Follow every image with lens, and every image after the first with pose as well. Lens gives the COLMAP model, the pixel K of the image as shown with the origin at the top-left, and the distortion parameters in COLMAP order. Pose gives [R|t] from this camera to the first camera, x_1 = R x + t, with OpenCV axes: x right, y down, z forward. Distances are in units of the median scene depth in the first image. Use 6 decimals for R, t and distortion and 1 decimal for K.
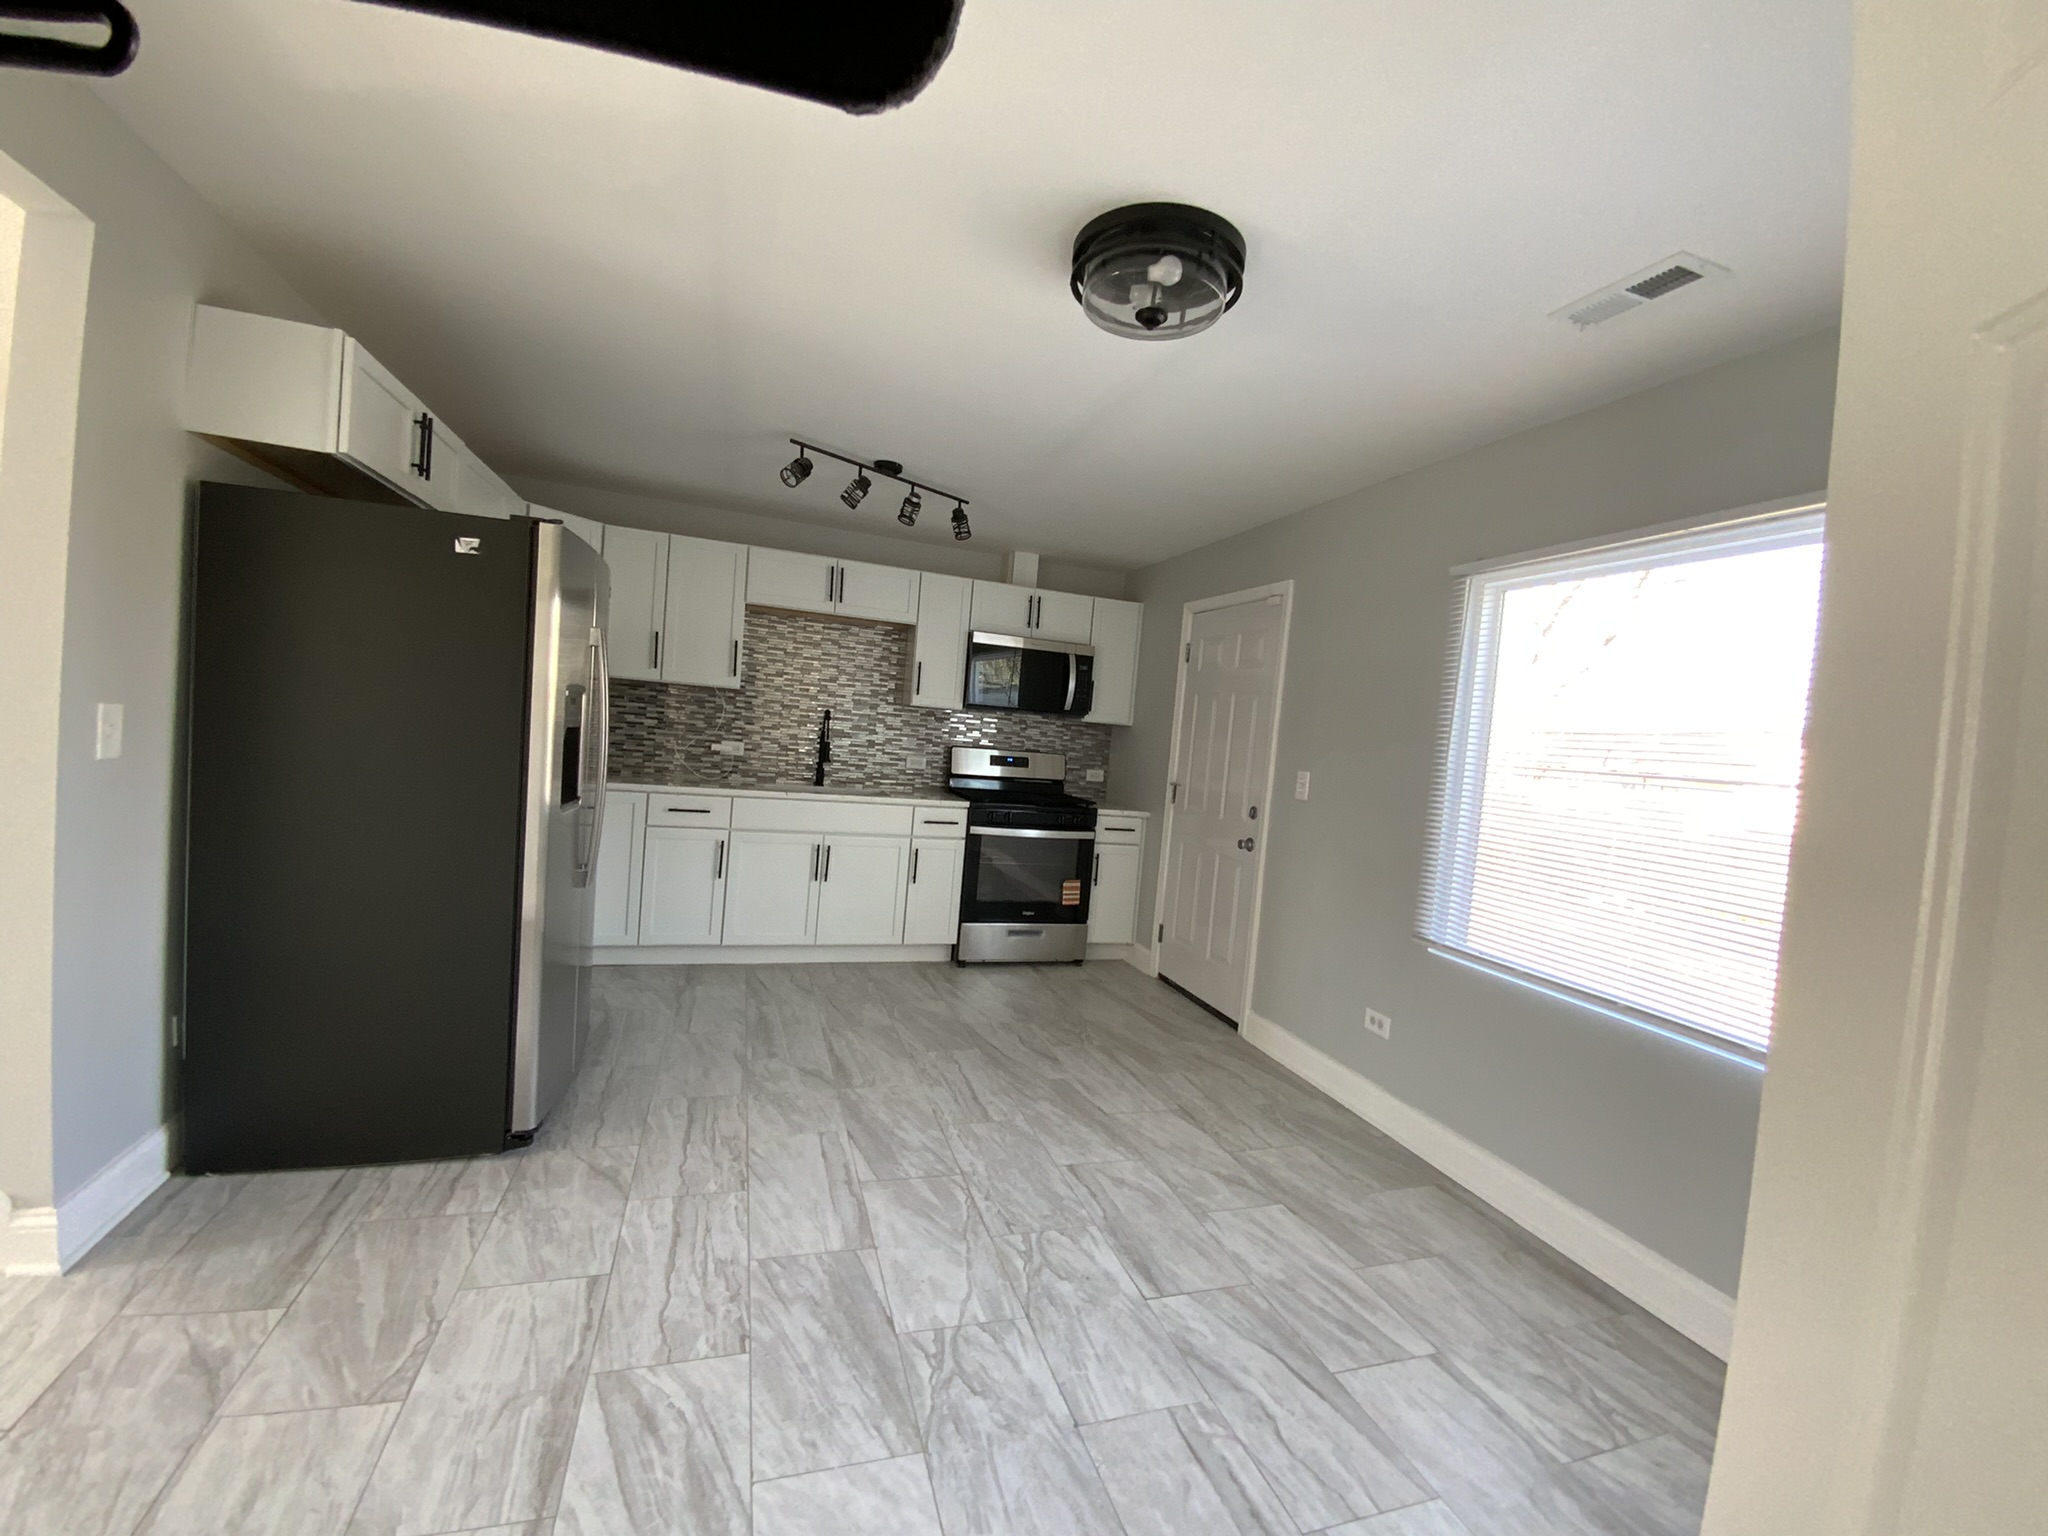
lens RADIAL K [[842.1, 0, 1034.5], [0, 842.1, 772.0], [0, 0, 1]] dist [0.024731, -0.019031]
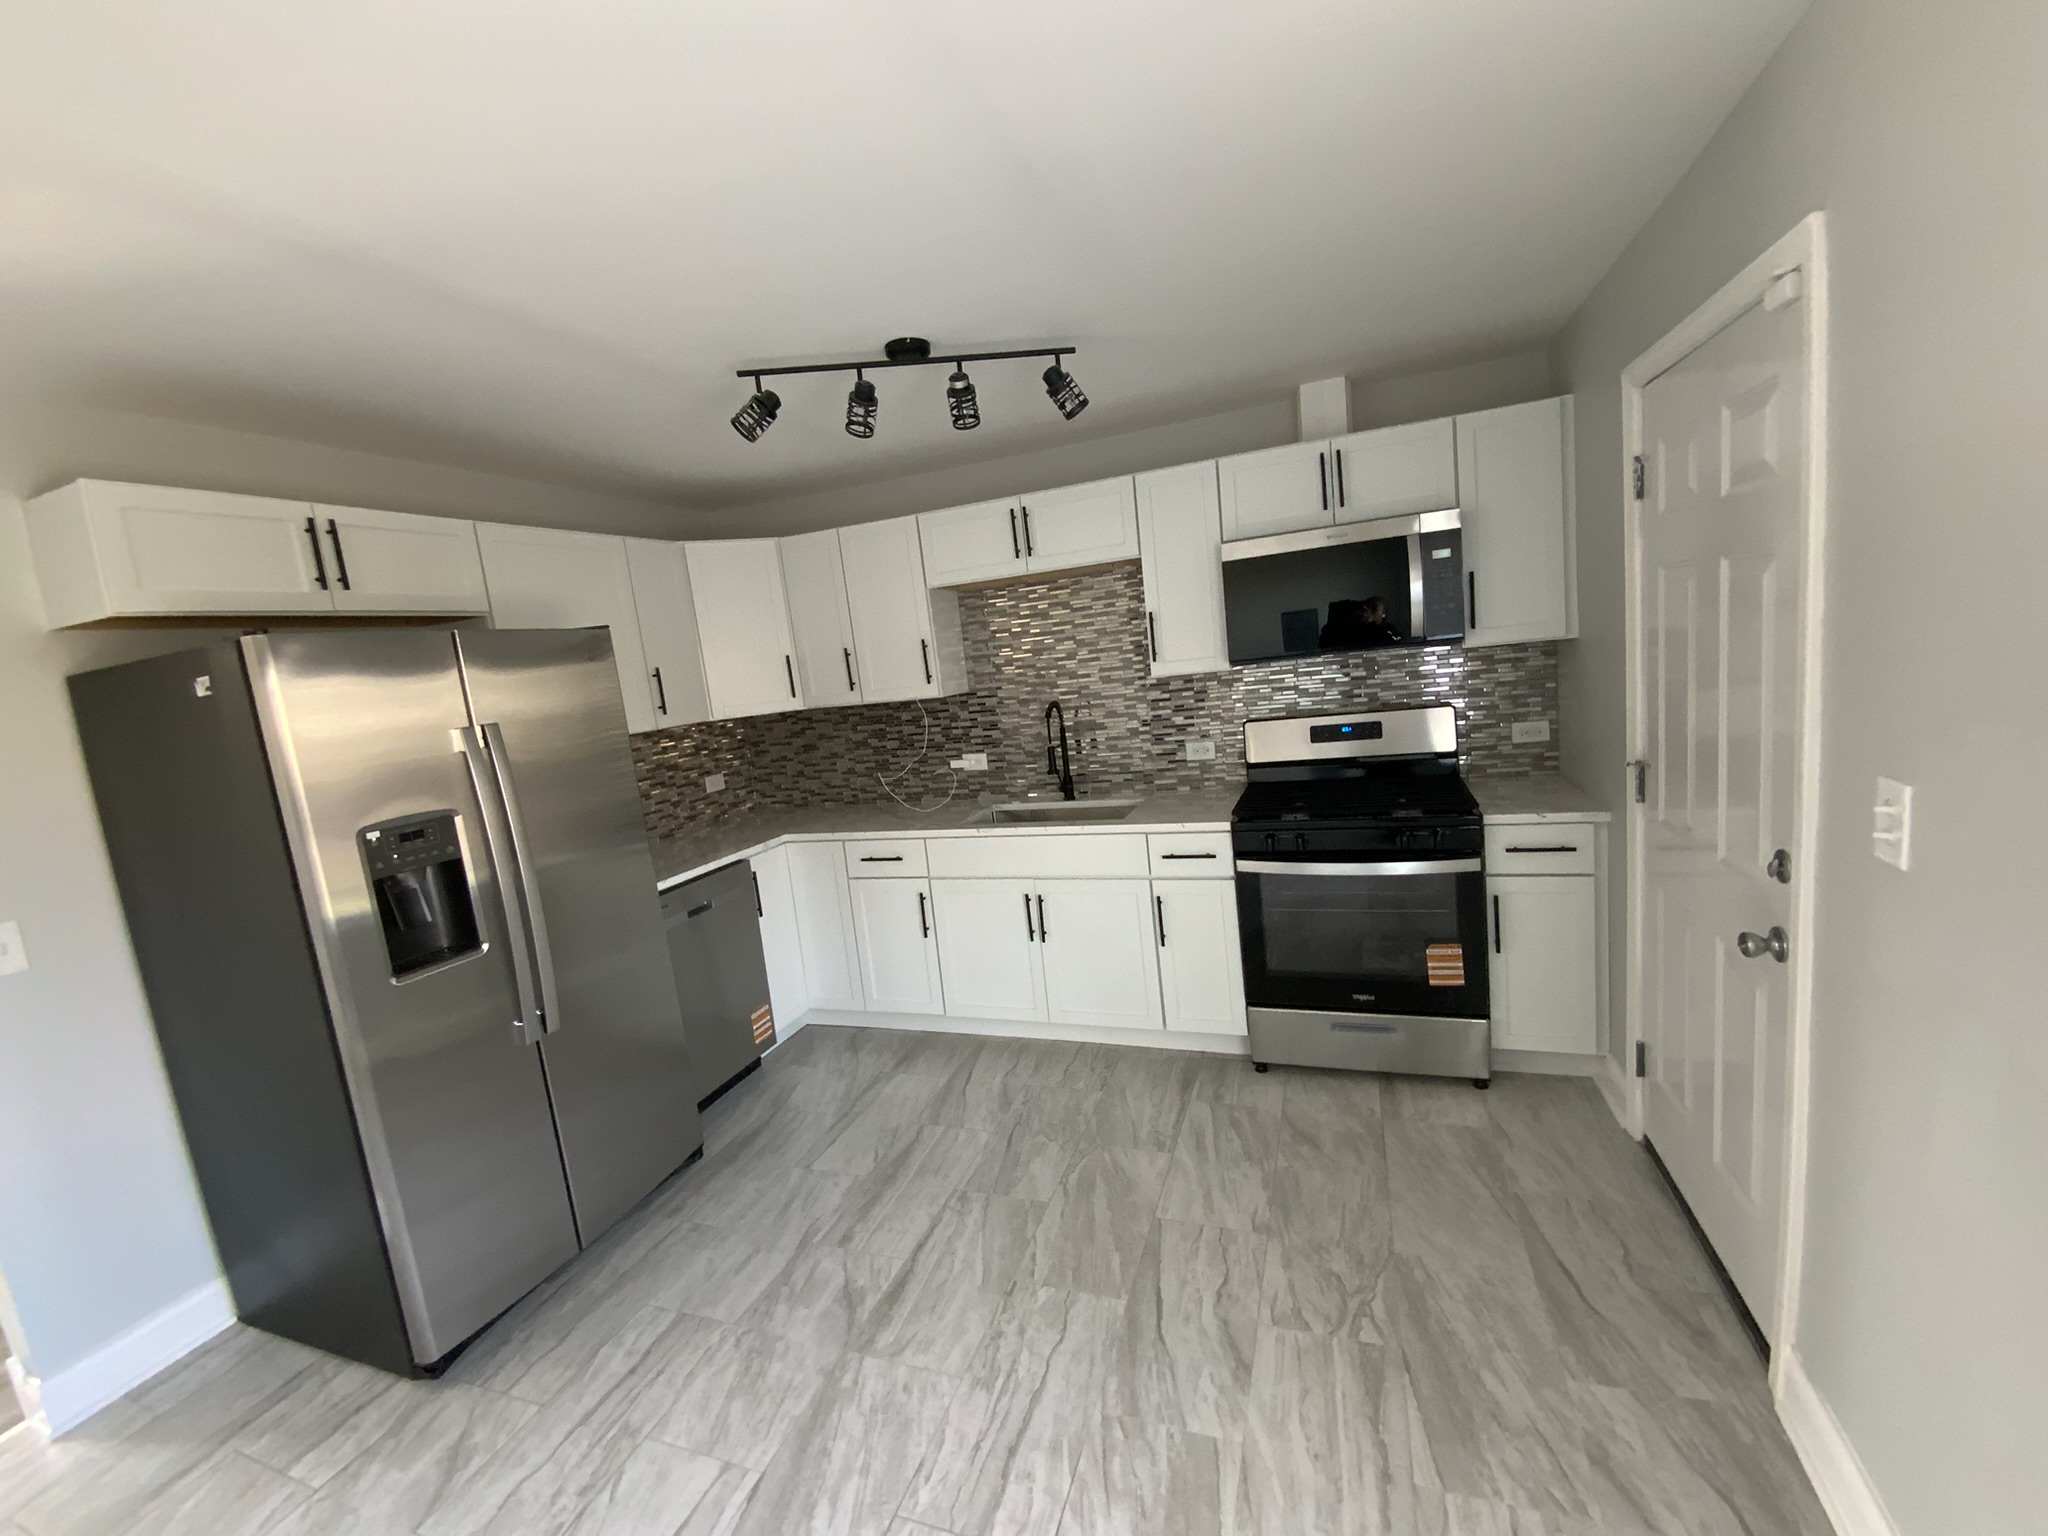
lens RADIAL K [[842.1, 0, 1034.5], [0, 842.1, 772.0], [0, 0, 1]] dist [0.024731, -0.019031]
pose [[0.756011, -0.073306, -0.650442, 0.235286], [0.143133, 0.988174, 0.054995, -0.059713], [0.638718, -0.134677, 0.757563, 0.448005]]
